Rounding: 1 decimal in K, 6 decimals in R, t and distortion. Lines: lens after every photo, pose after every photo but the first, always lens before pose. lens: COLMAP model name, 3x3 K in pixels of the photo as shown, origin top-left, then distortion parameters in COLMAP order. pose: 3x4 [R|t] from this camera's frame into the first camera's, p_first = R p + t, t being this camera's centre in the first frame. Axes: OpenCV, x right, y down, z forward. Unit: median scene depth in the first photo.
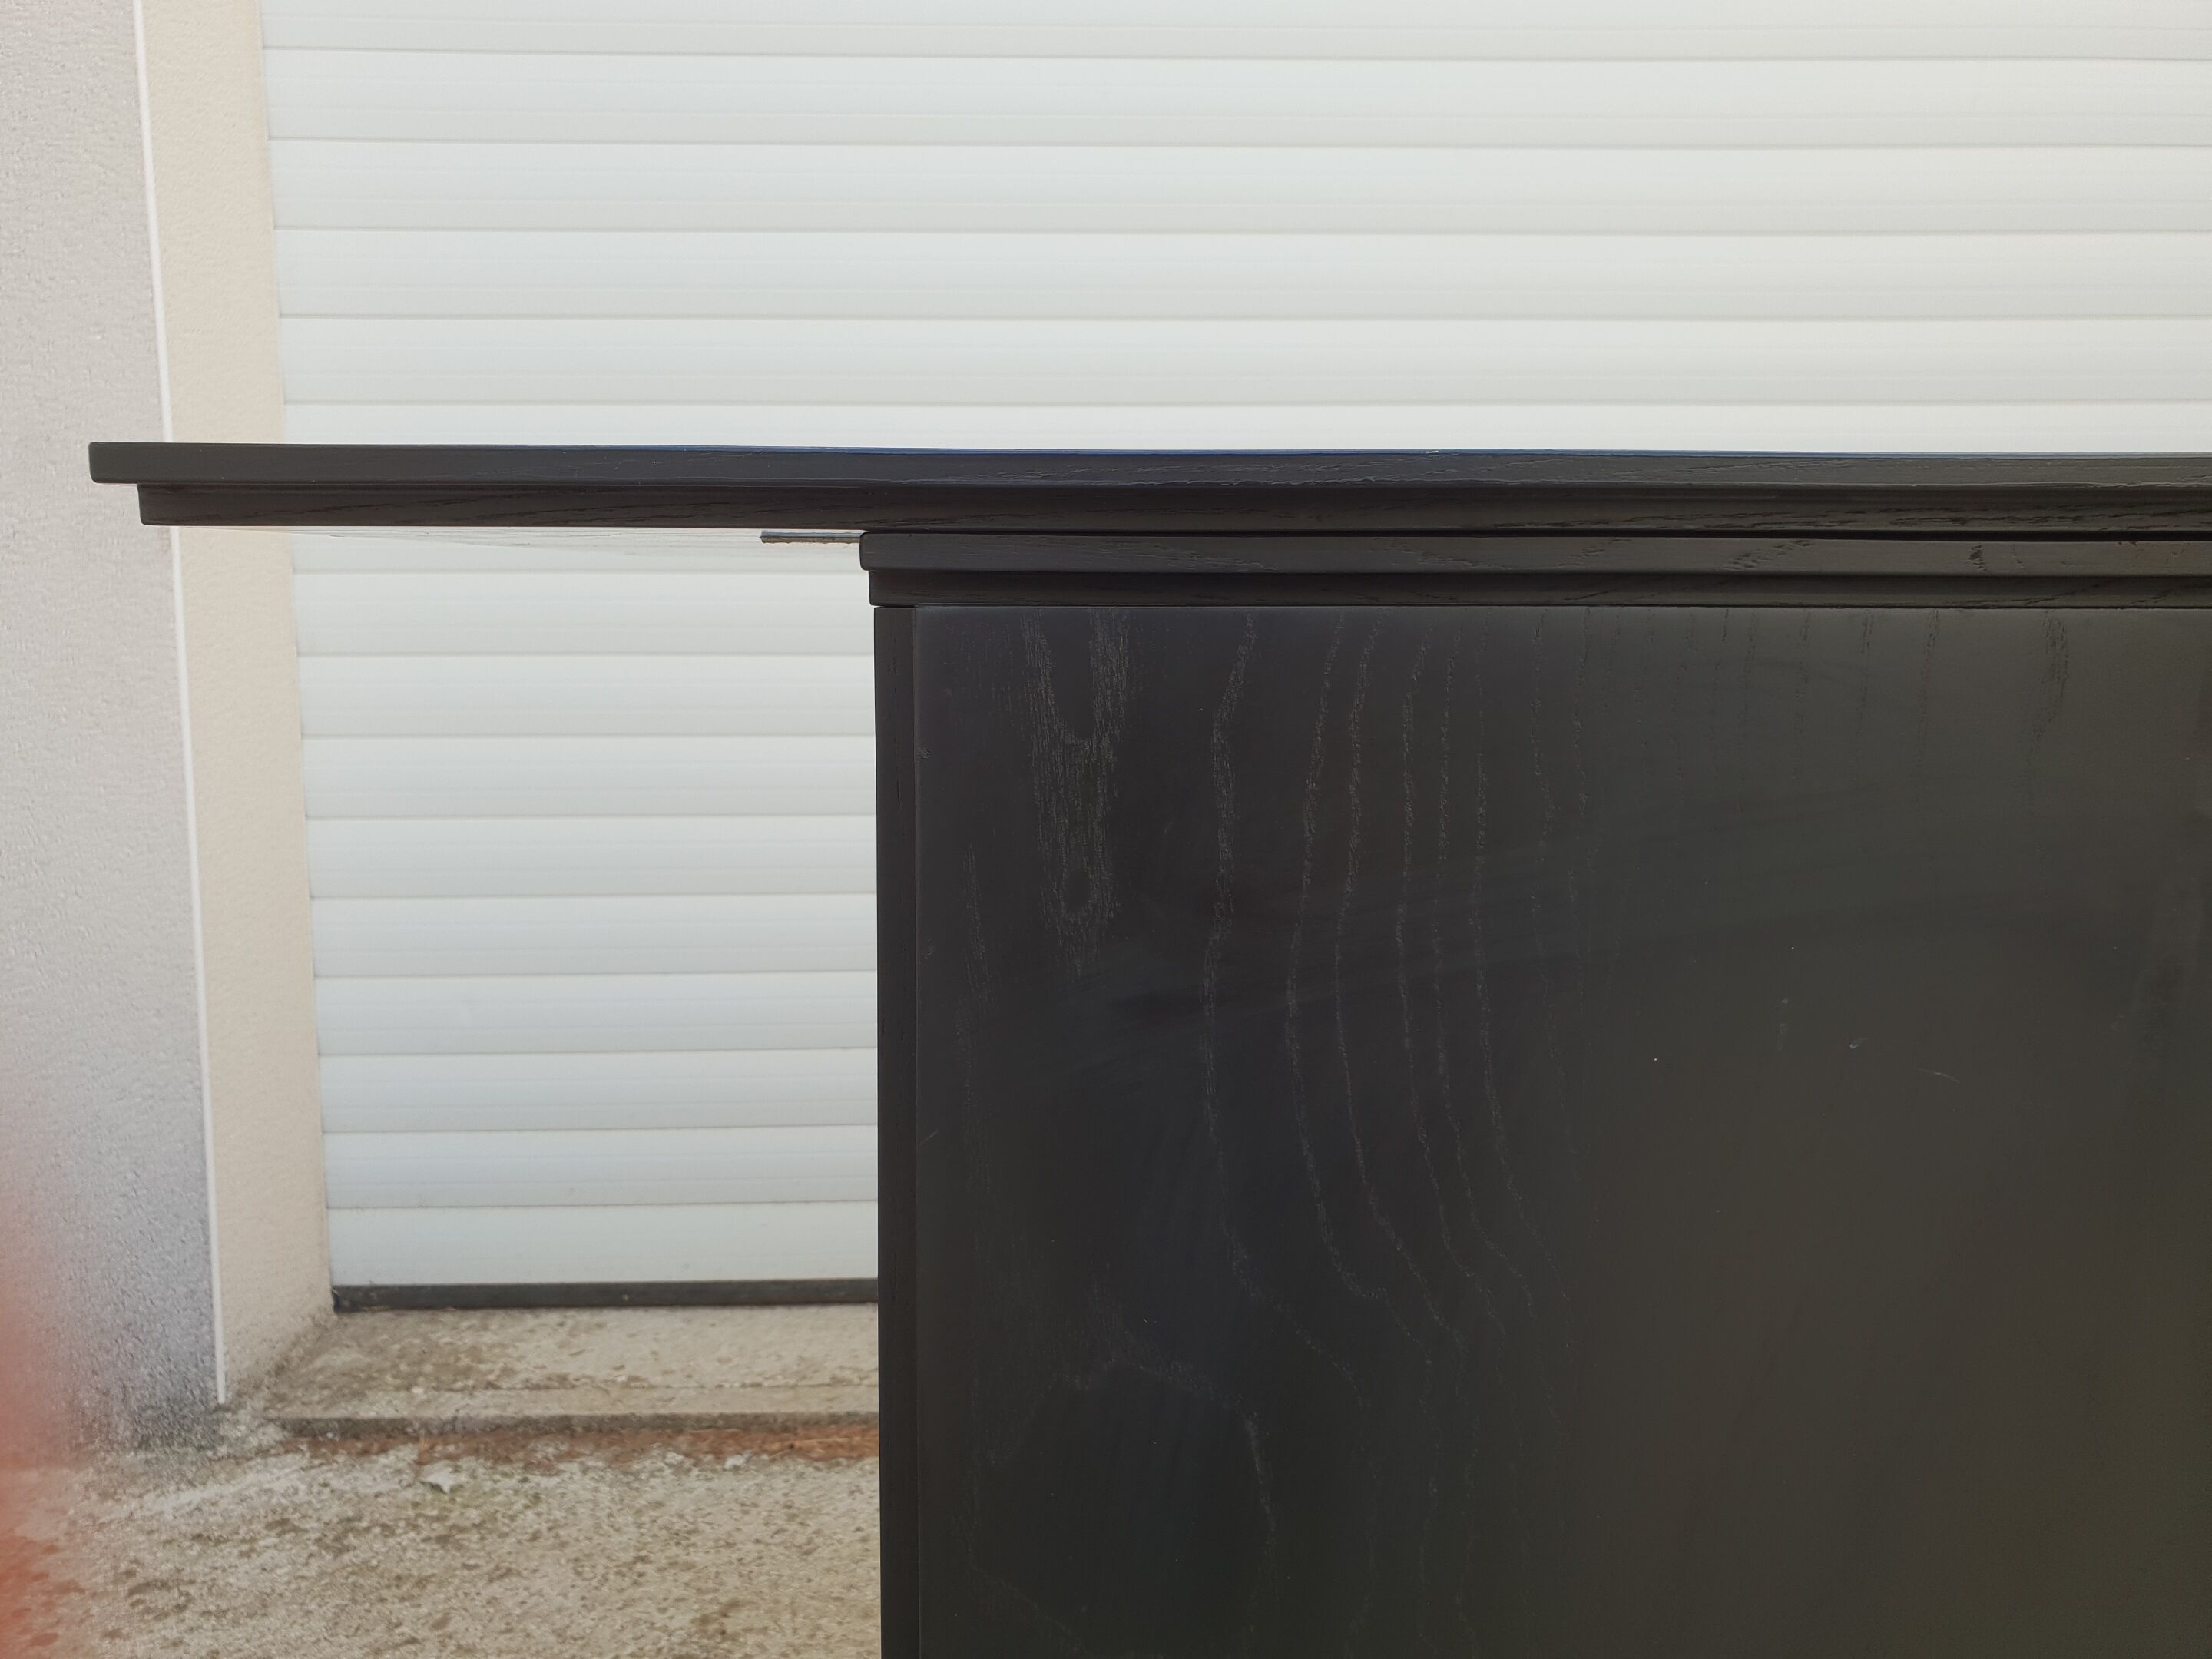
lens RADIAL K [[1726.8, 0, 1057.2], [0, 1726.8, 828.1], [0, 0, 1]] dist [0.004757, 0.040926]
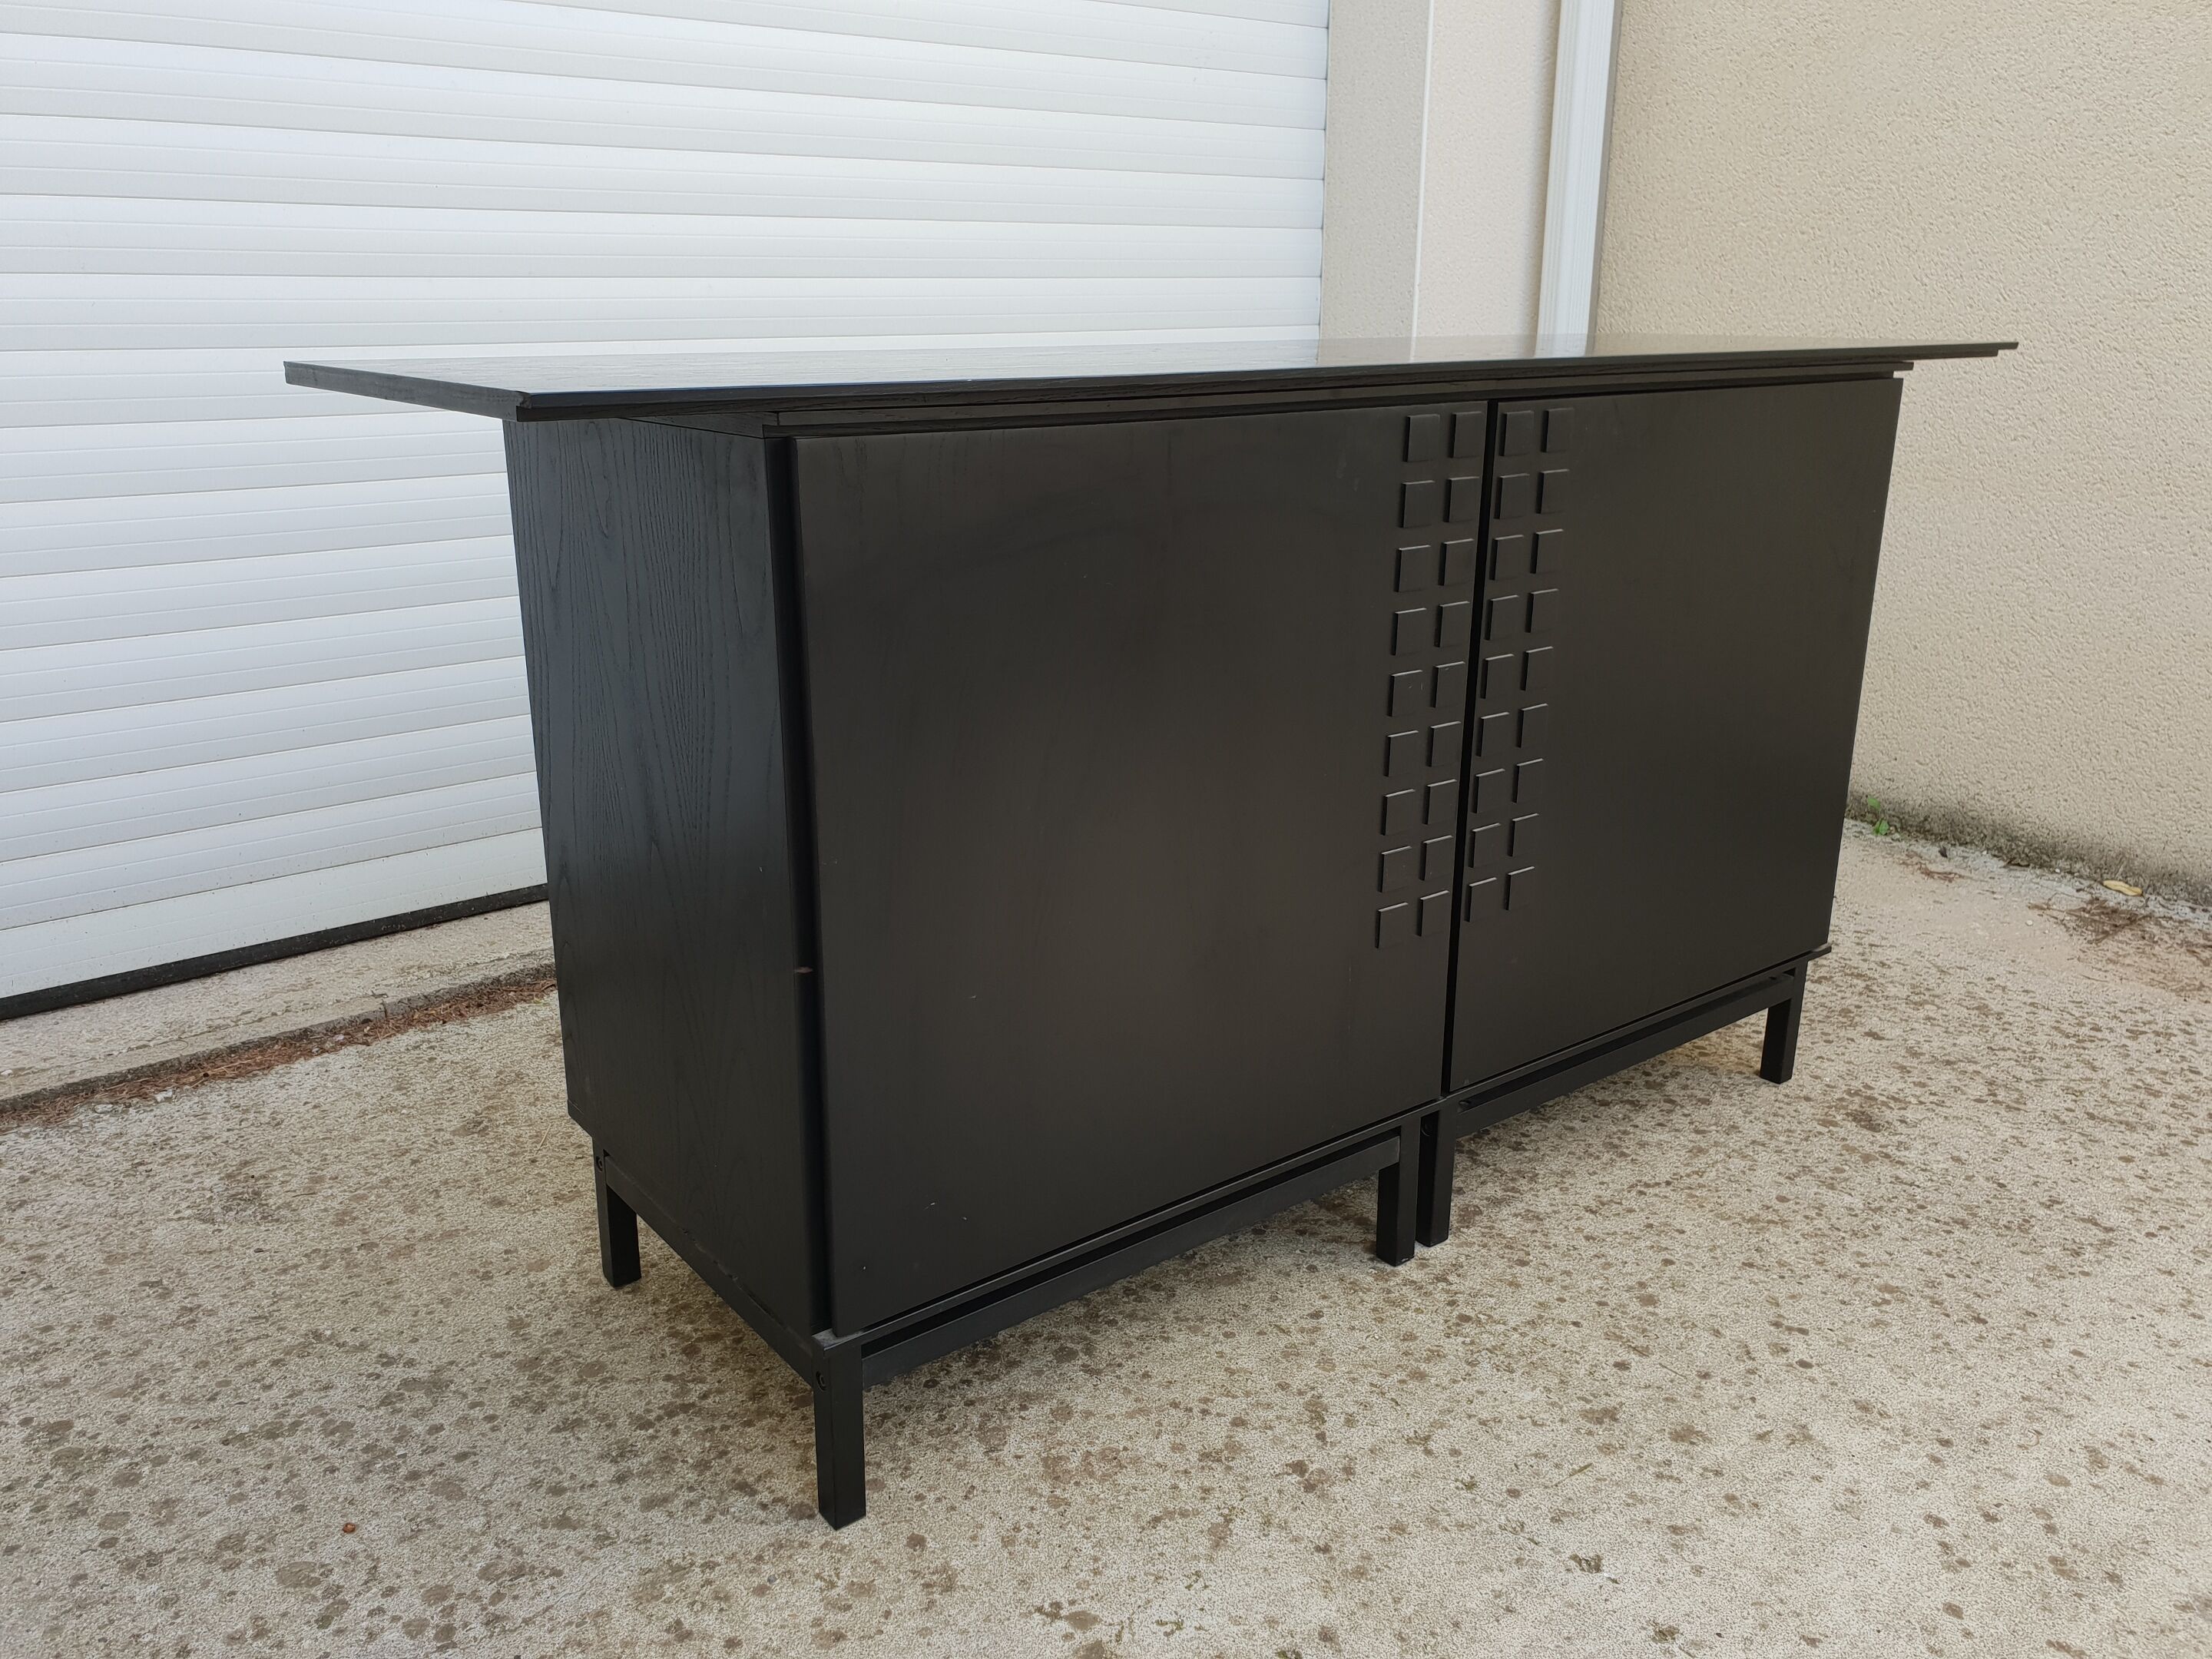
lens RADIAL K [[1726.8, 0, 1080.8], [0, 1726.8, 822.9], [0, 0, 1]] dist [0.004757, 0.040926]
pose [[0.804515, -0.177316, 0.566846, -0.323596], [0.082049, 0.978425, 0.189613, -0.006105], [-0.588237, -0.106037, 0.801706, -0.355834]]
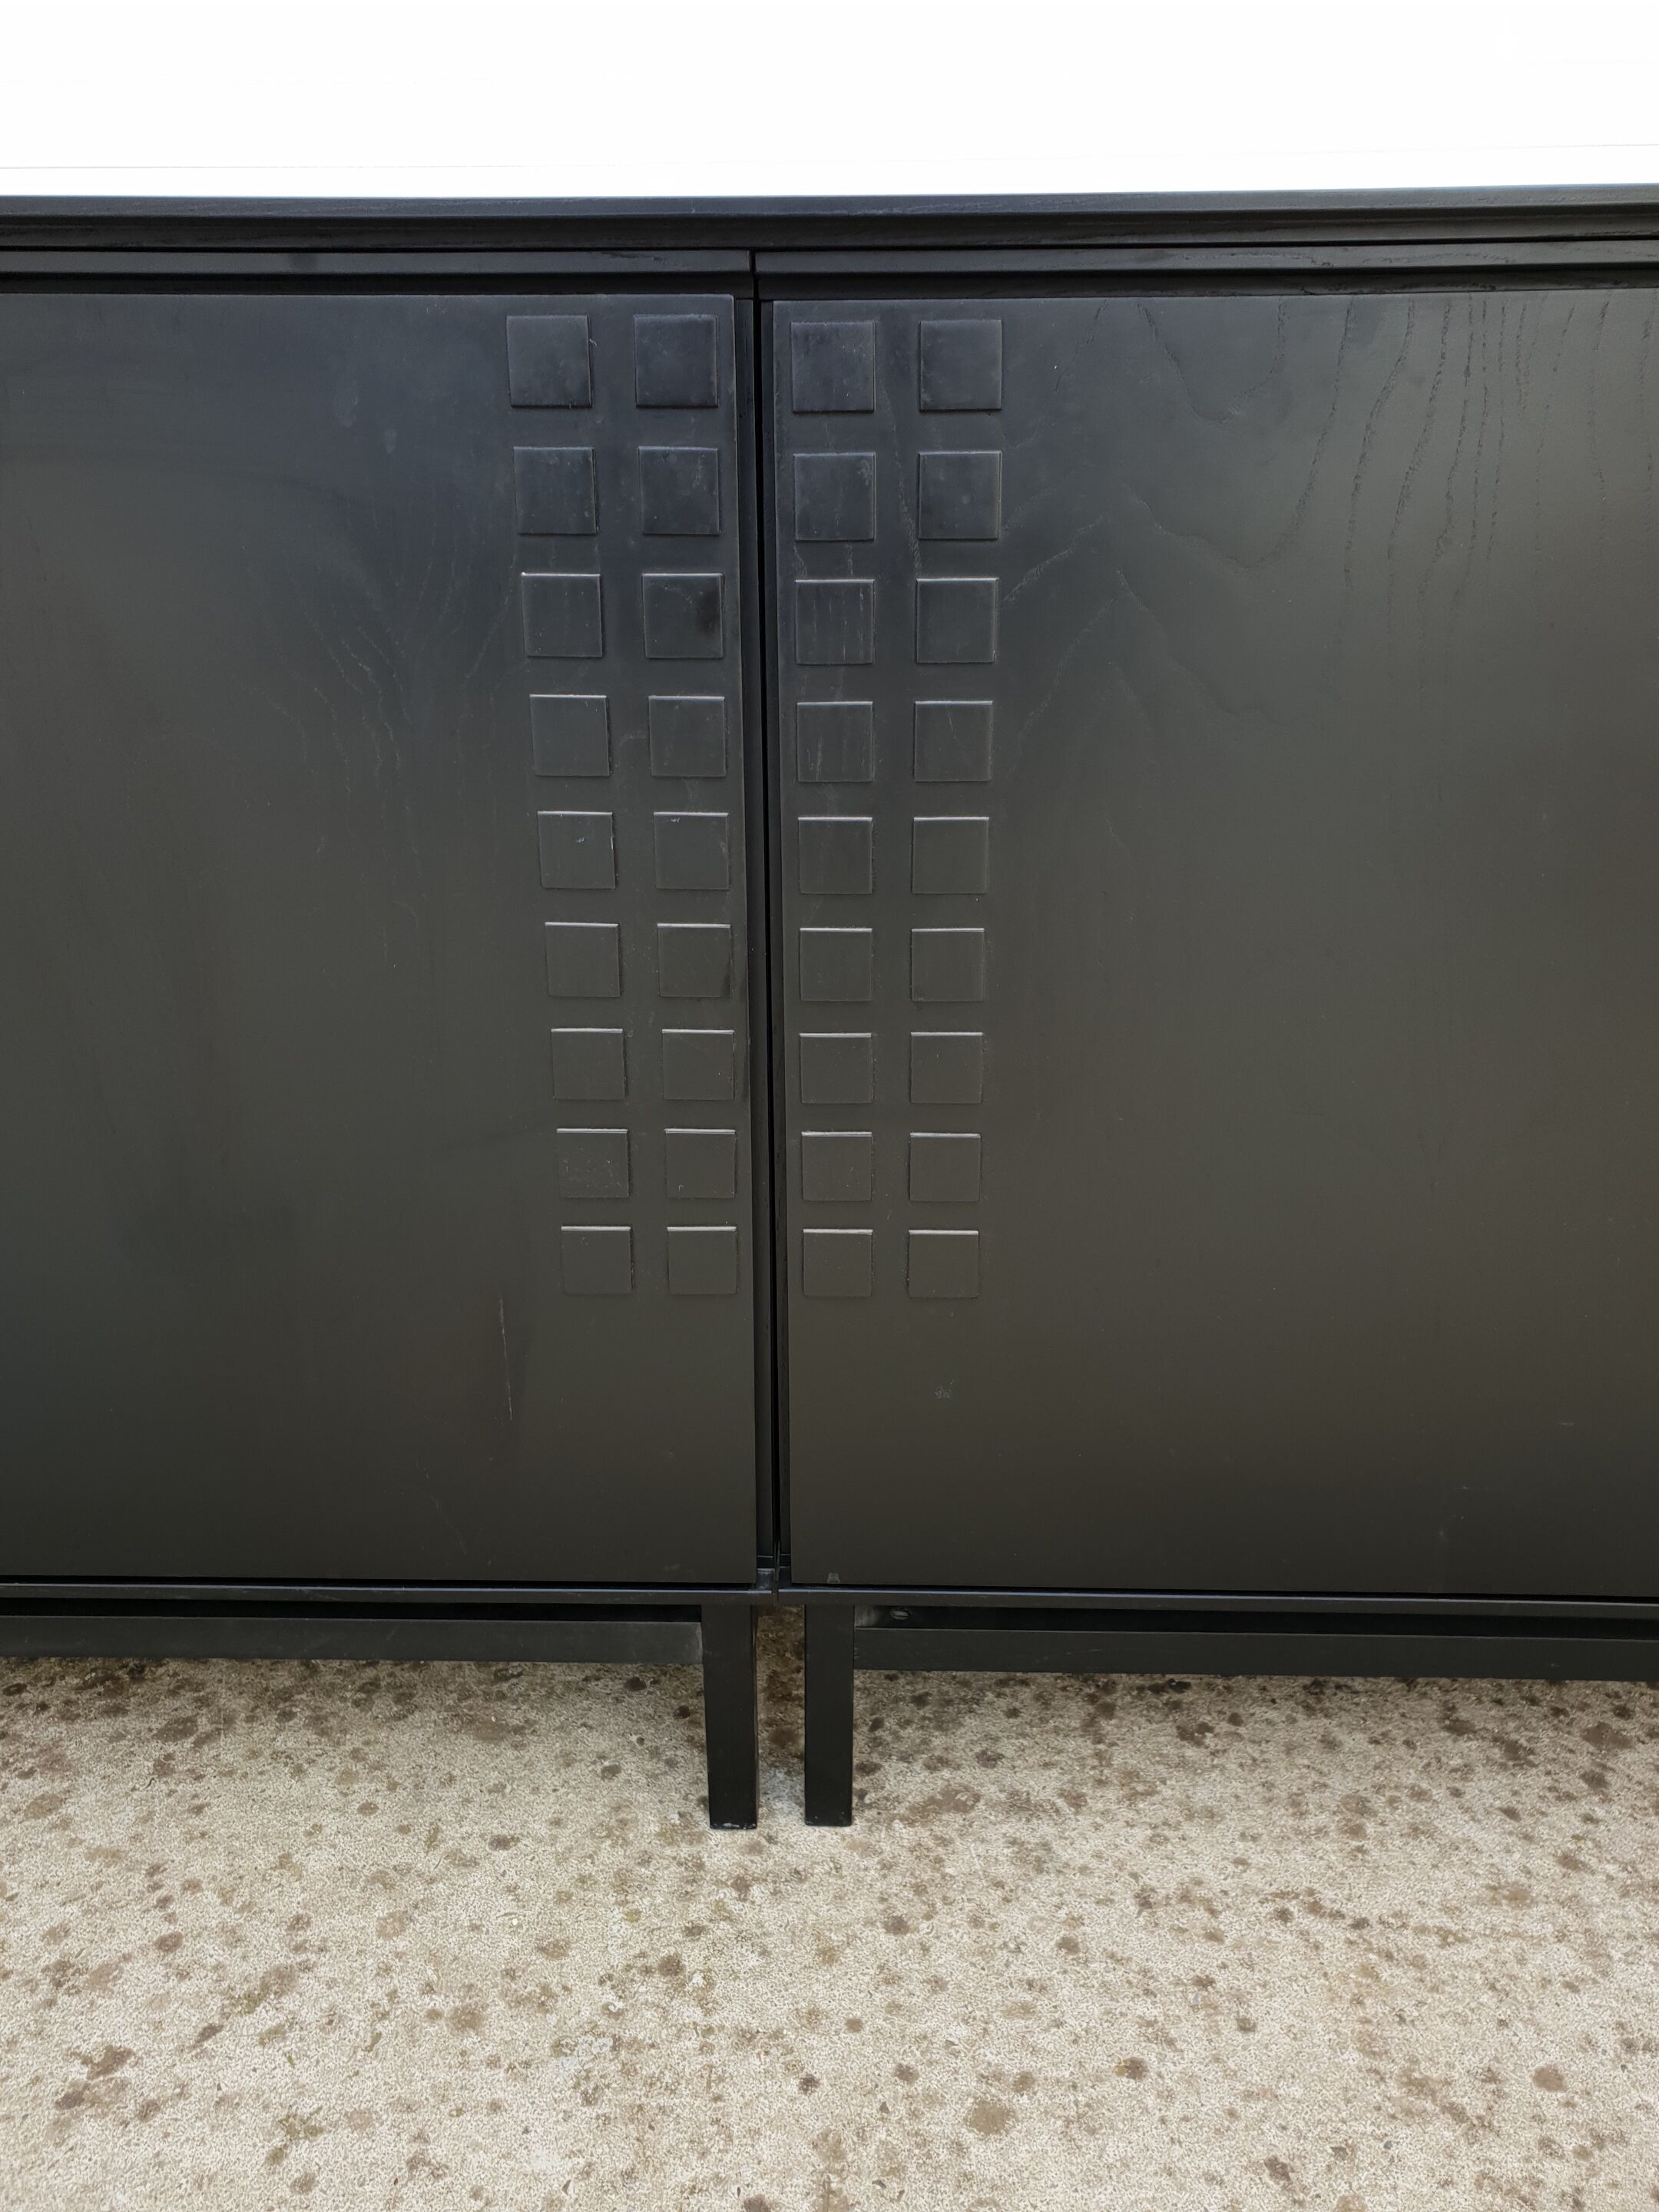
lens RADIAL K [[1726.8, 0, 835.3], [0, 1726.8, 1065.3], [0, 0, 1]] dist [0.004757, 0.040926]
pose [[0.999106, 0.006329, -0.041799, 0.422998], [0.001572, 0.982487, 0.186326, 0.079480], [0.042246, -0.186225, 0.981598, -0.224468]]
